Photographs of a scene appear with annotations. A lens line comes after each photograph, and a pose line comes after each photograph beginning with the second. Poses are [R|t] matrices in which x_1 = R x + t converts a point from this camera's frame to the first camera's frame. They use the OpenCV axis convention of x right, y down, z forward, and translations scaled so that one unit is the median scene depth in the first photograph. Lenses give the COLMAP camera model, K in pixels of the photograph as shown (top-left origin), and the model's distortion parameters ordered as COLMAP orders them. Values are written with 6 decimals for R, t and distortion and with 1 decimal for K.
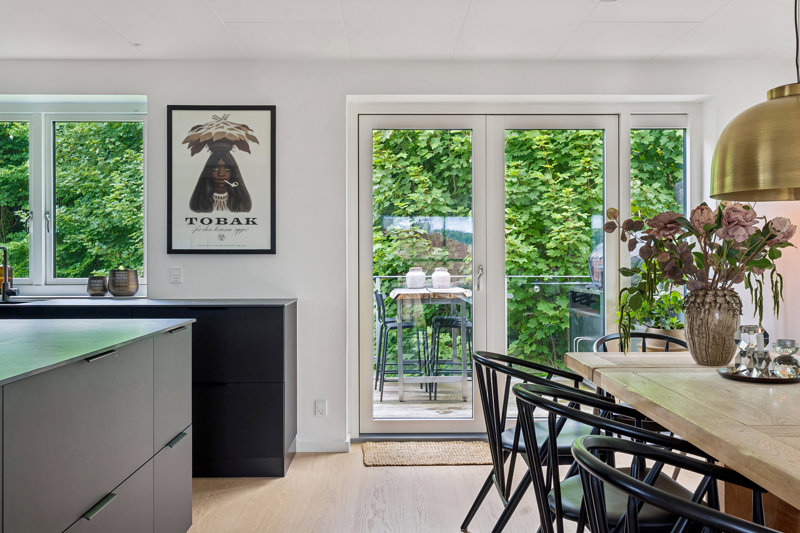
lens RADIAL K [[767.8, 0, 400.0], [0, 767.8, 264.8], [0, 0, 1]] dist [0.017317, 0.000000]
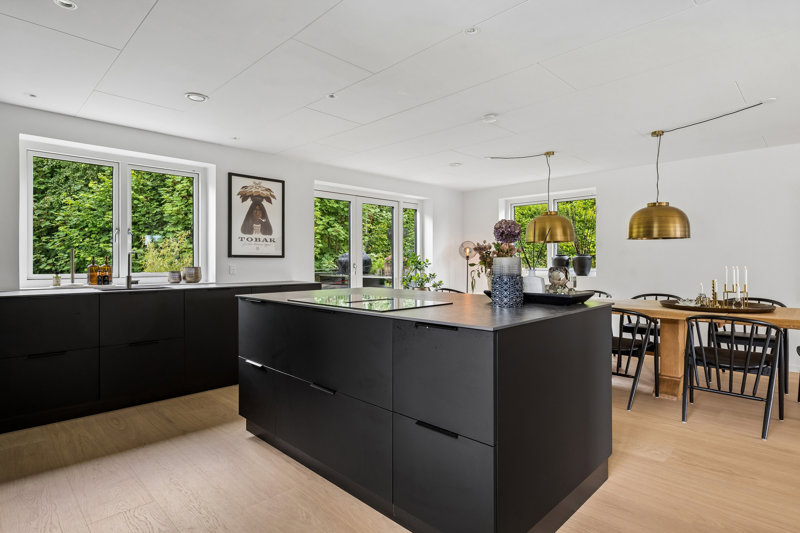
lens RADIAL K [[428.8, 0, 400.4], [0, 428.8, 265.4], [0, 0, 1]] dist [-0.000419, -0.000567]
pose [[0.707541, -0.004991, 0.706655, -0.714764], [0.001091, 0.999982, 0.005971, -0.001359], [-0.706671, -0.003454, 0.707533, 0.035070]]
